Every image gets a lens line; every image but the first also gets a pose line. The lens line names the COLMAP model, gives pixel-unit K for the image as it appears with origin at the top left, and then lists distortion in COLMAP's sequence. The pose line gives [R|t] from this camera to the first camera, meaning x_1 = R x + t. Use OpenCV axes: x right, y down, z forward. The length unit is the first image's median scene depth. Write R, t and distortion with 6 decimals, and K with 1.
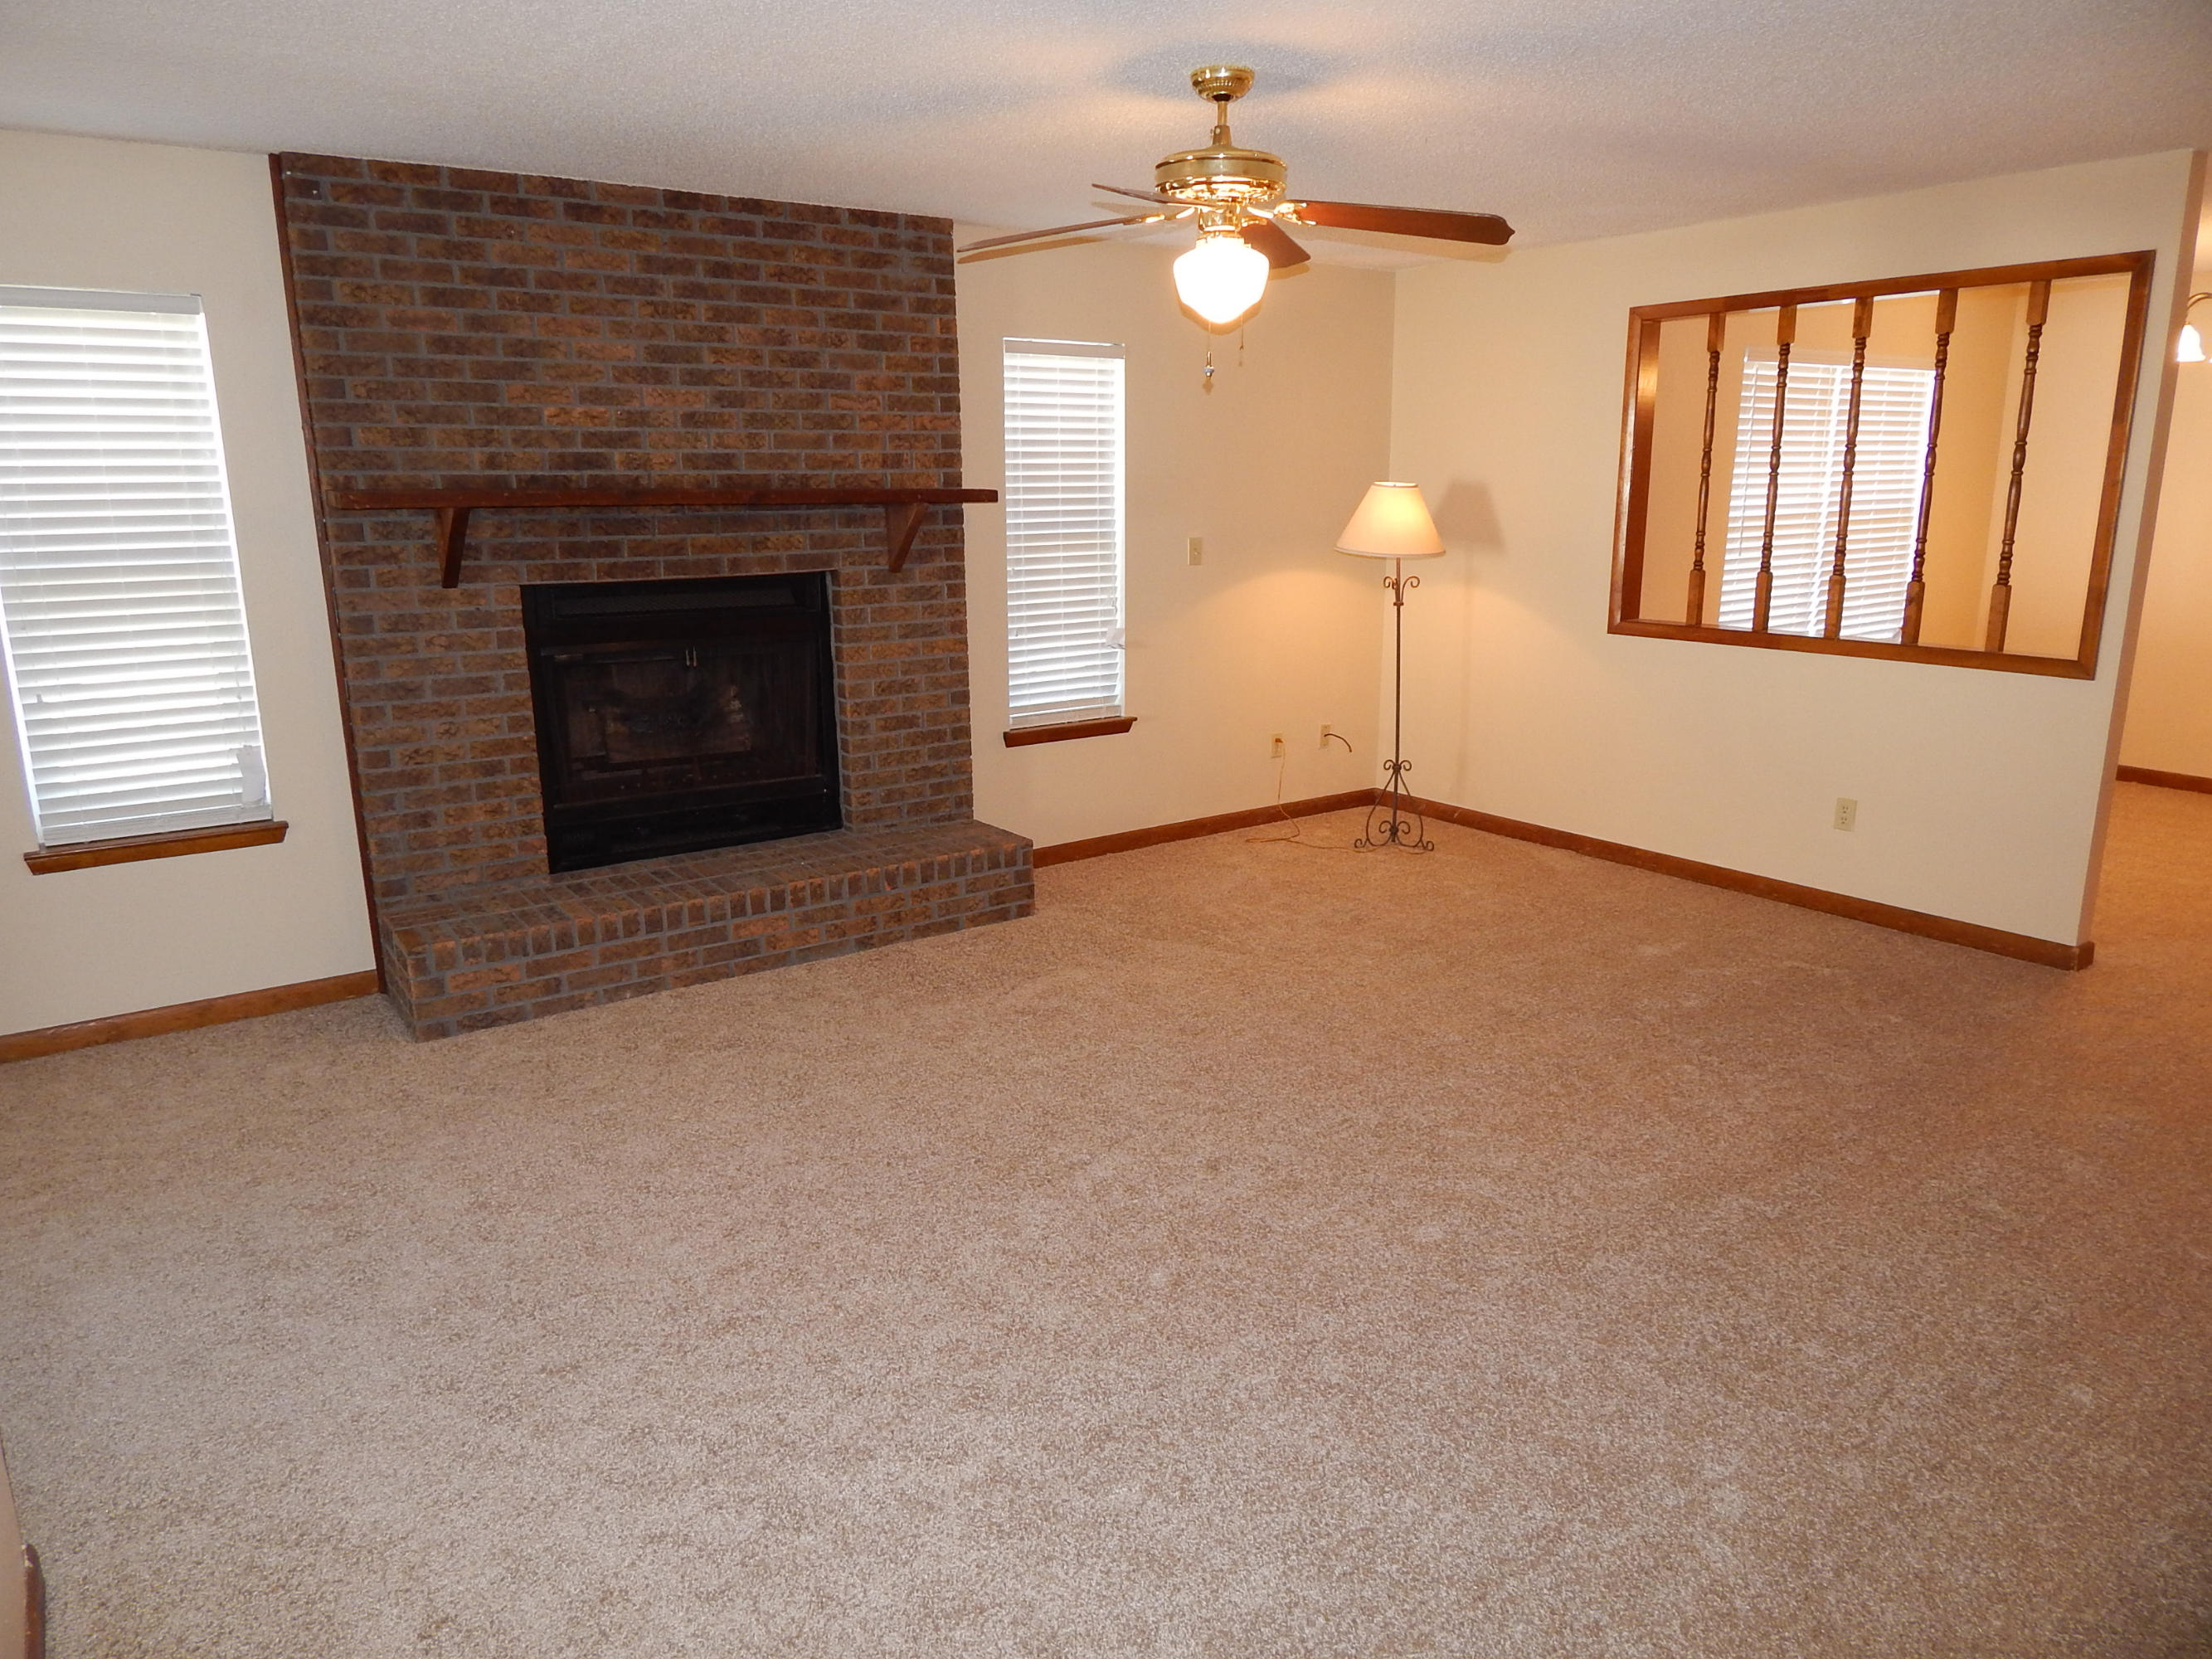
lens RADIAL K [[1449.7, 0, 1100.8], [0, 1449.7, 821.9], [0, 0, 1]] dist [-0.000908, -0.004461]
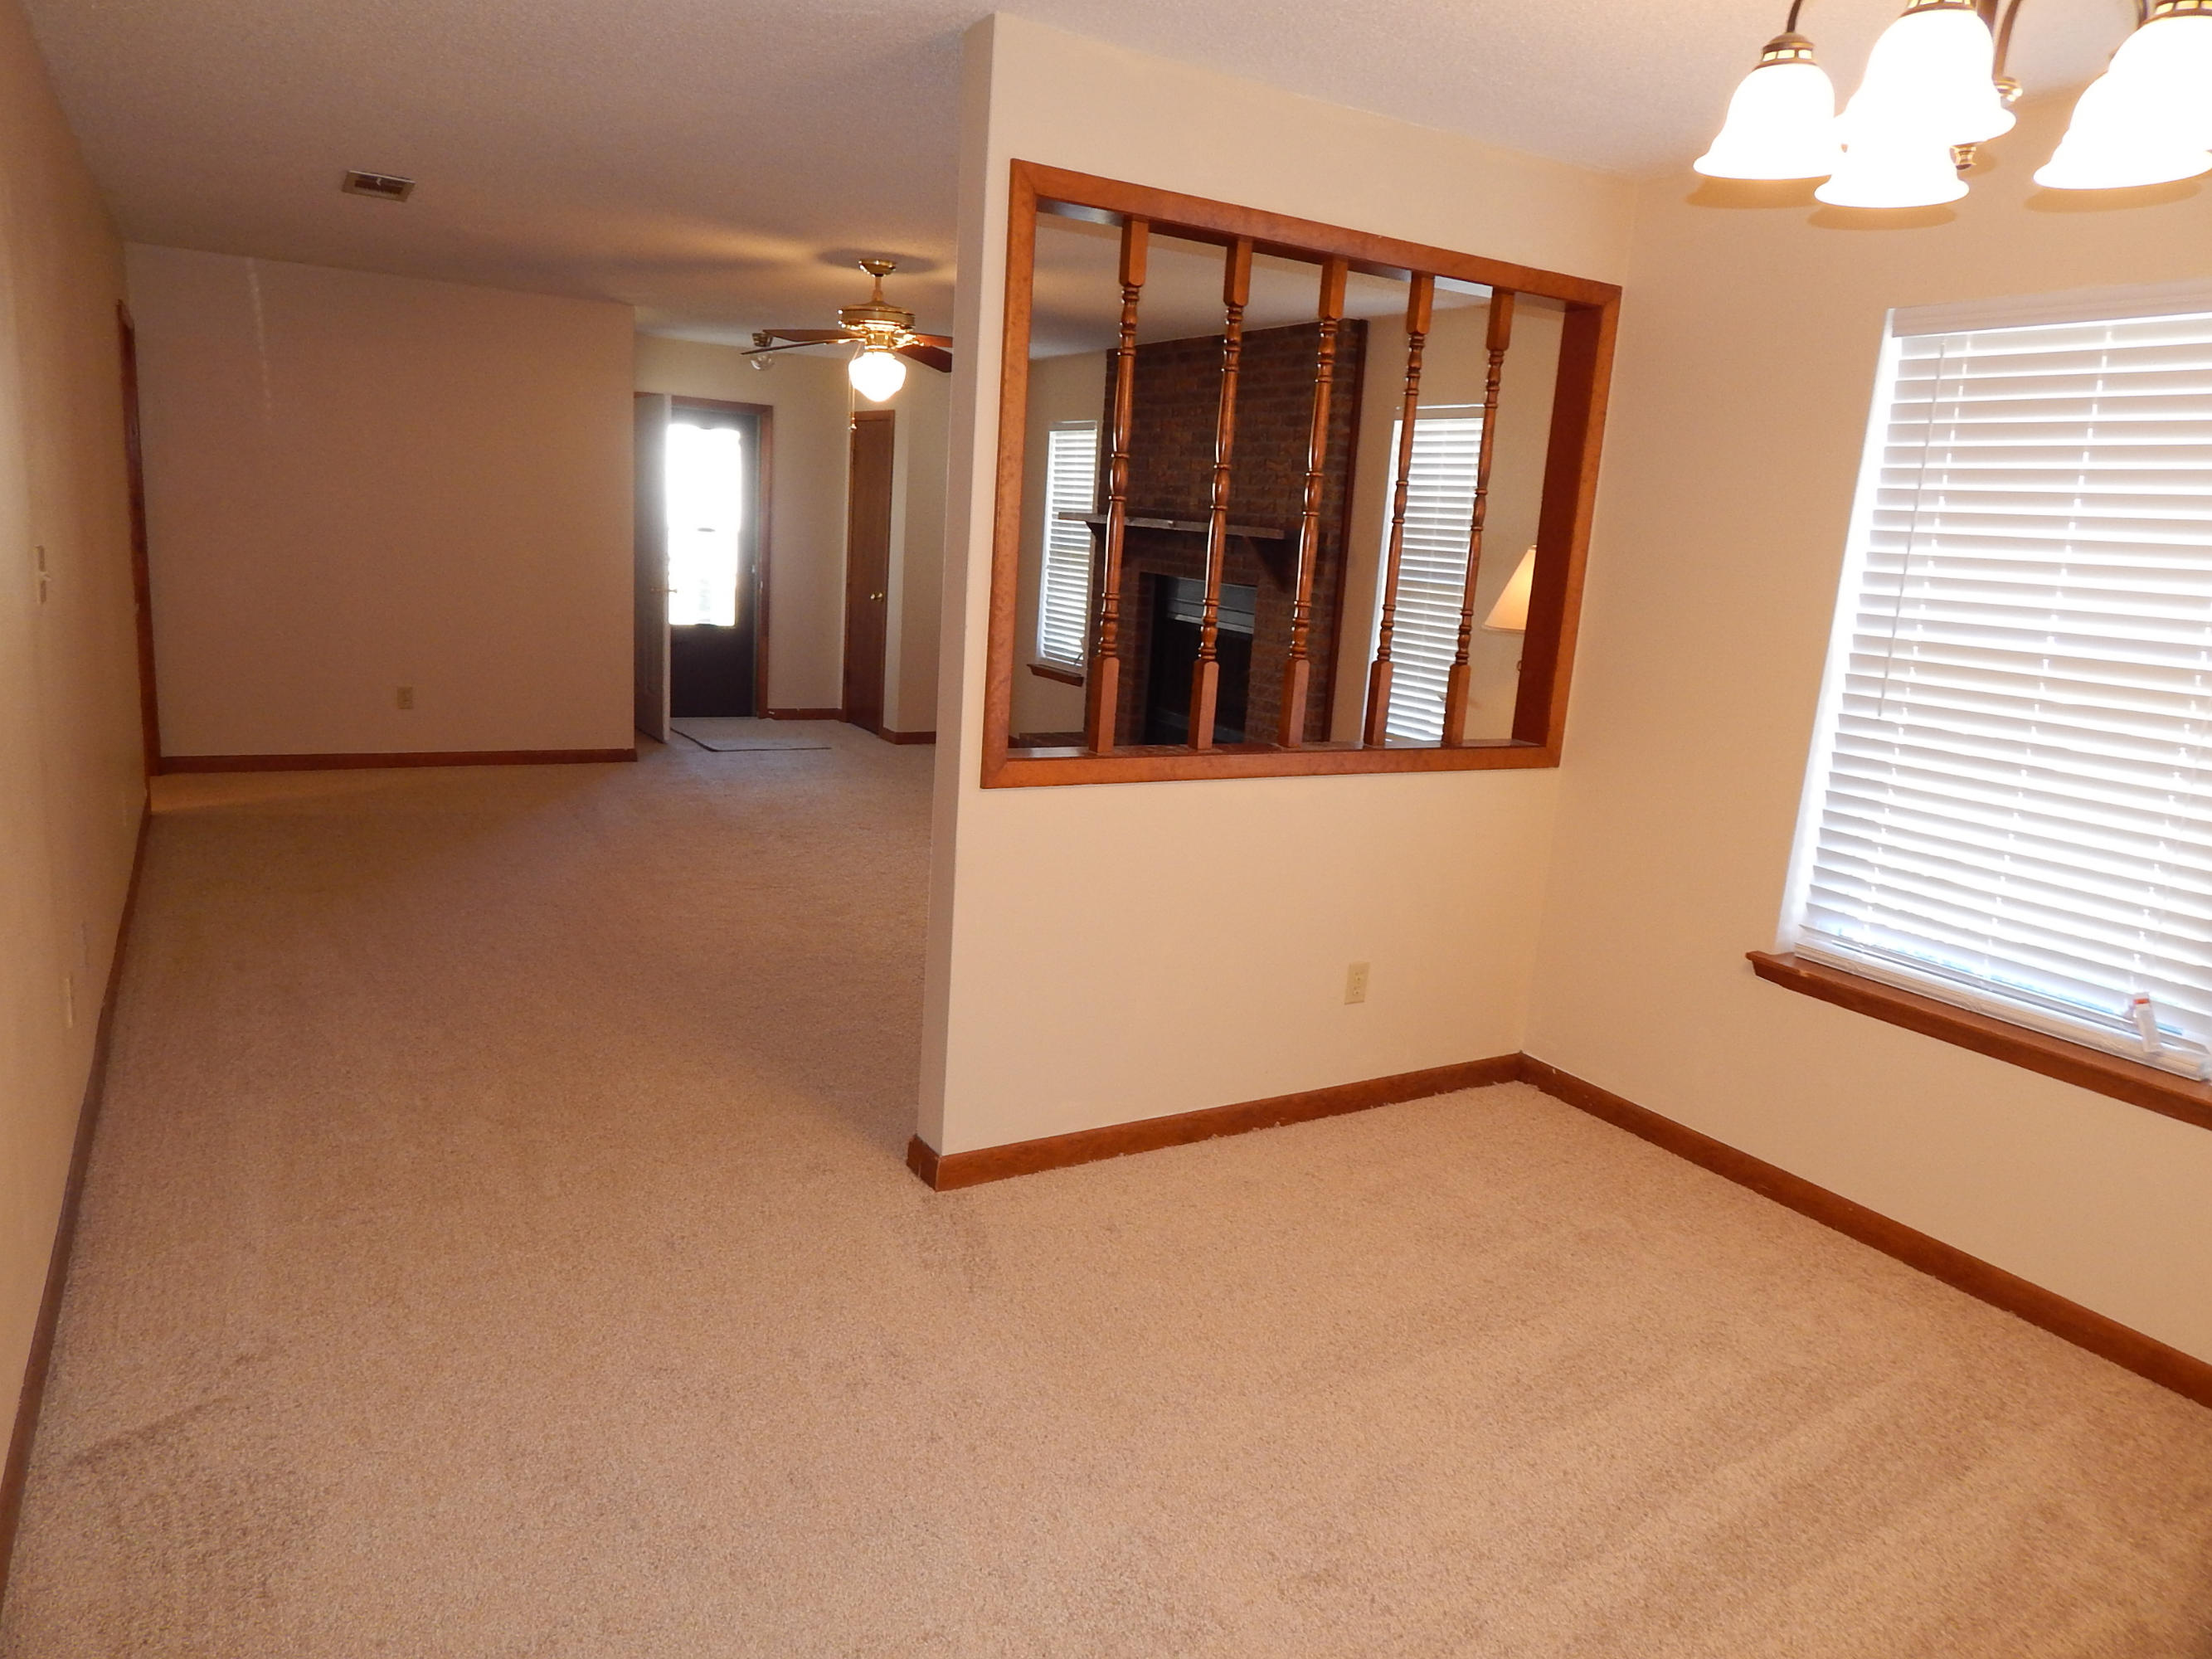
lens RADIAL K [[1455.1, 0, 1118.2], [0, 1455.1, 826.9], [0, 0, 1]] dist [0.000965, -0.002161]
pose [[-0.080216, 0.206069, -0.975244, 1.299848], [-0.297155, 0.928965, 0.220732, -0.240186], [0.951454, 0.307505, -0.013284, 1.019625]]
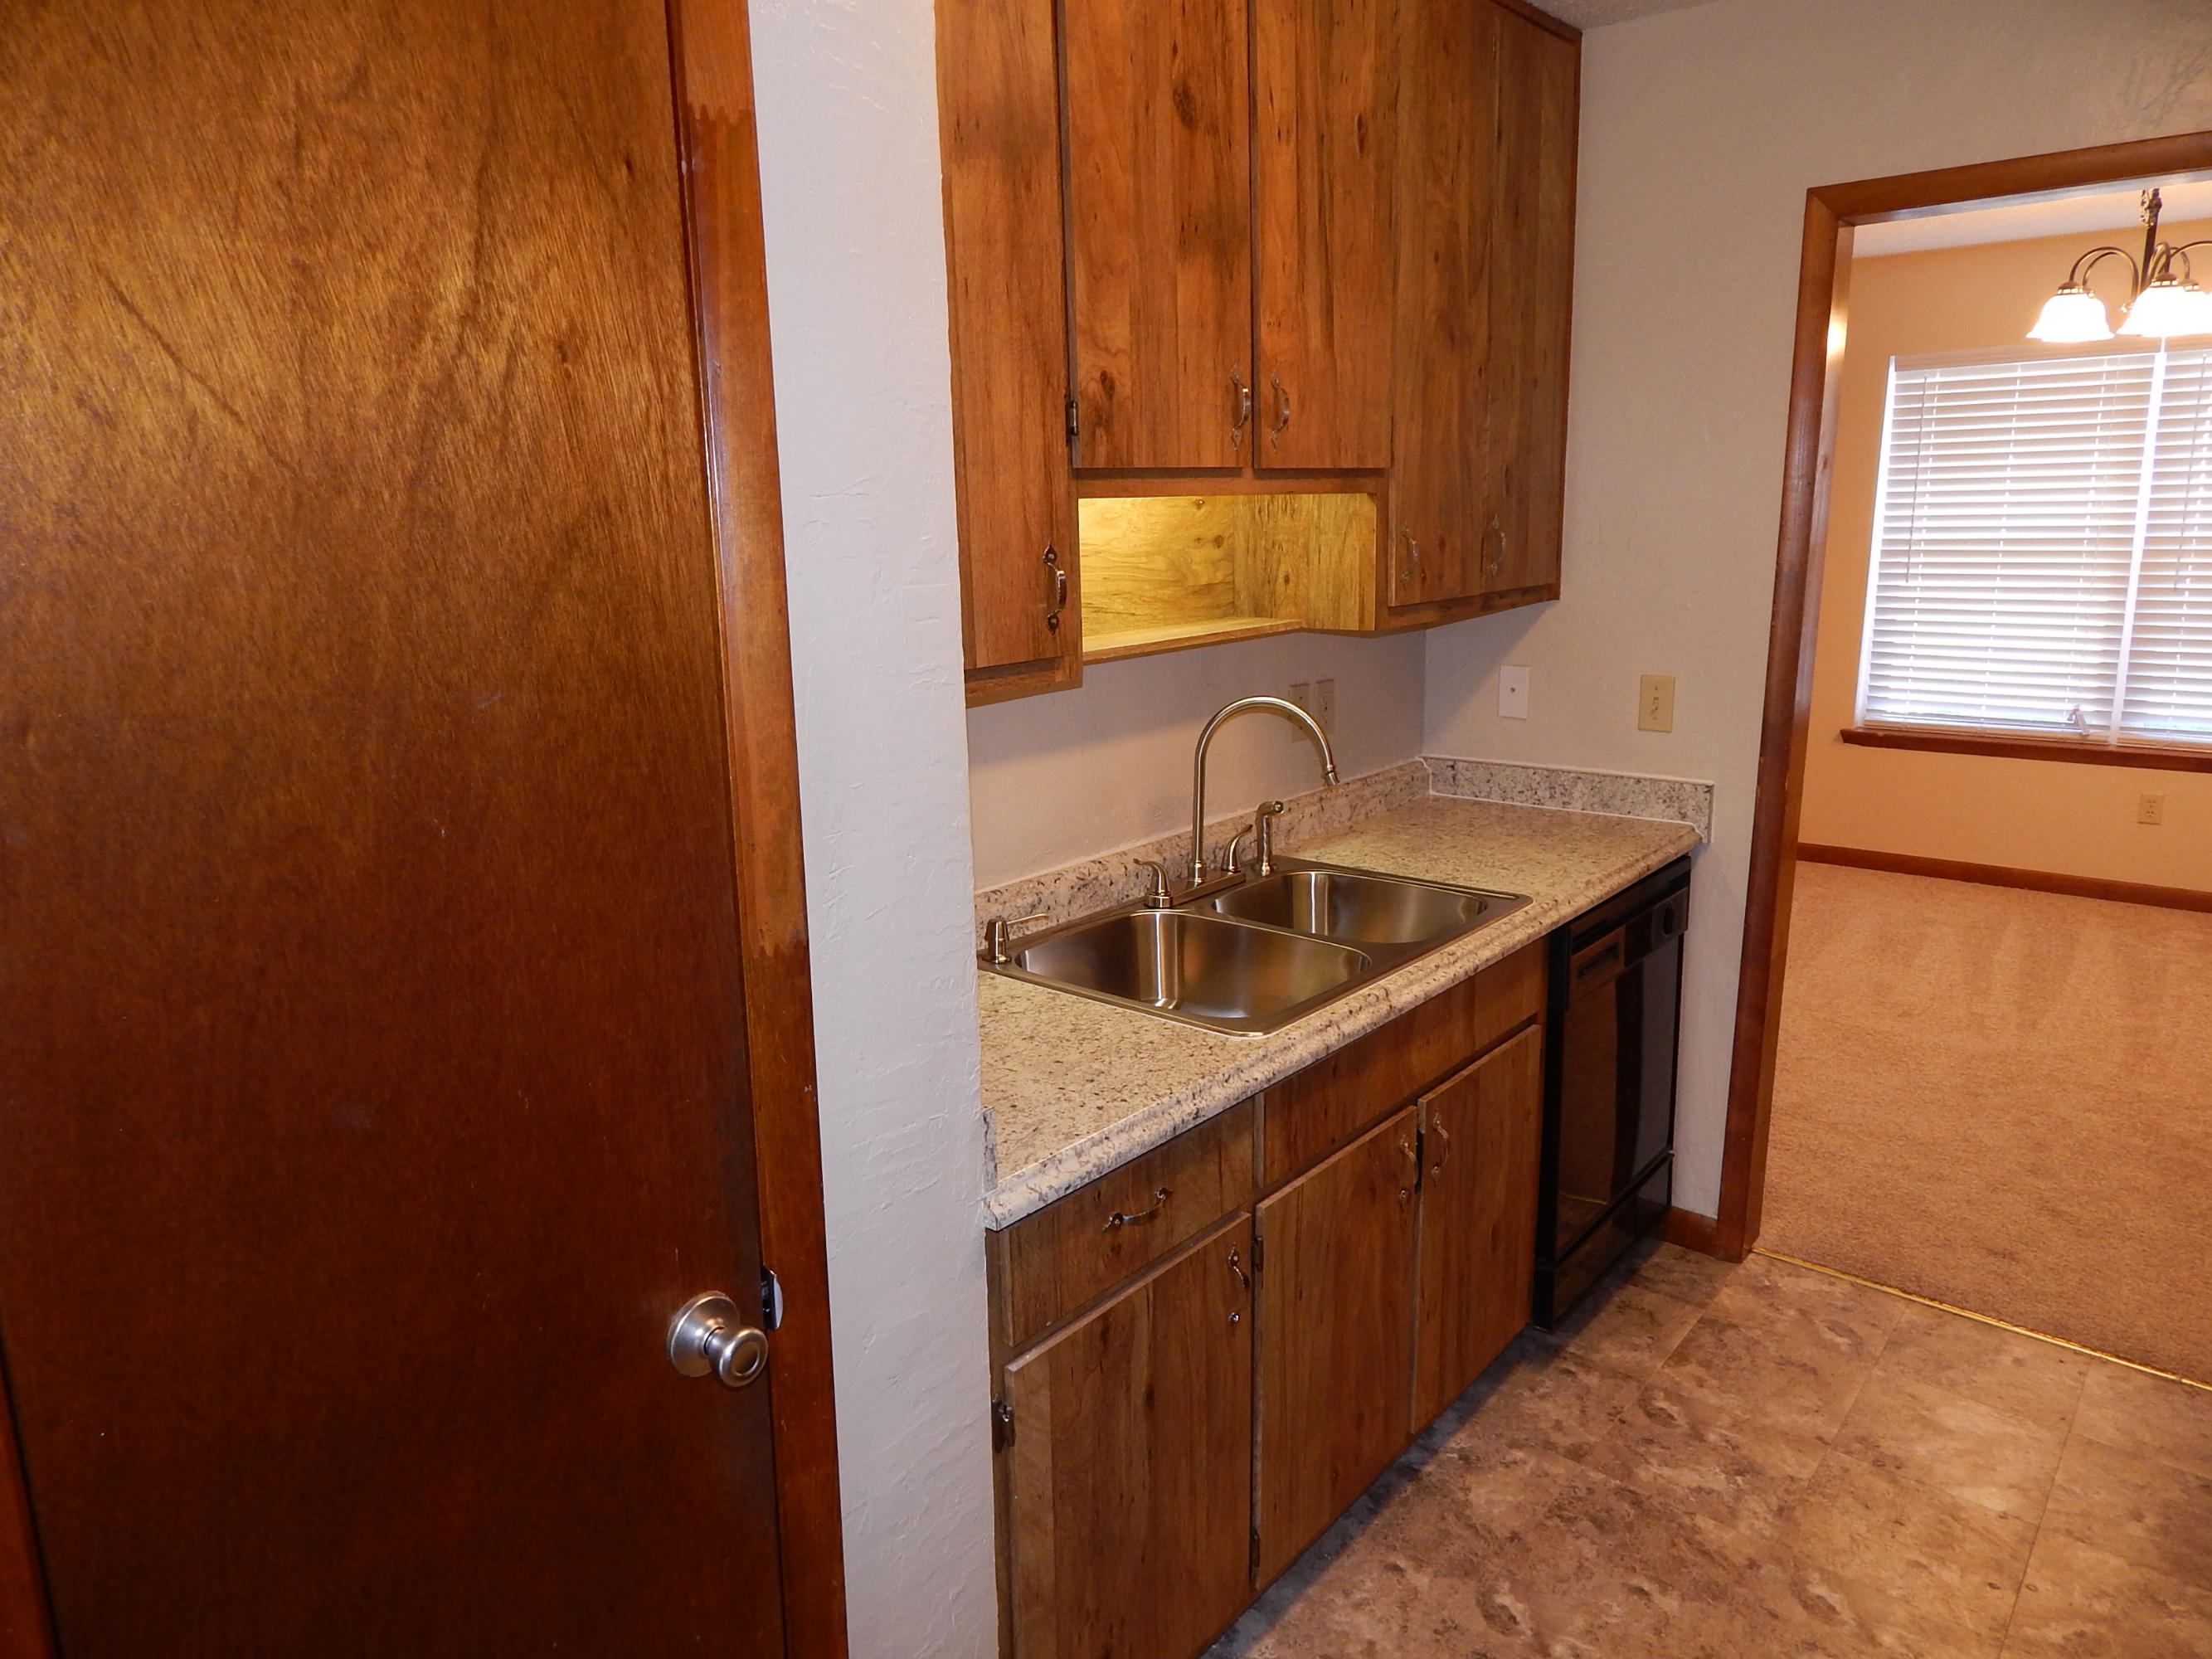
lens RADIAL K [[1431.8, 0, 1116.8], [0, 1431.8, 828.7], [0, 0, 1]] dist [0.004057, -0.017974]
pose [[0.240096, 0.210714, -0.947604, 1.627840], [-0.206932, 0.964831, 0.162114, -0.097549], [0.948437, 0.157166, 0.275255, 0.385523]]
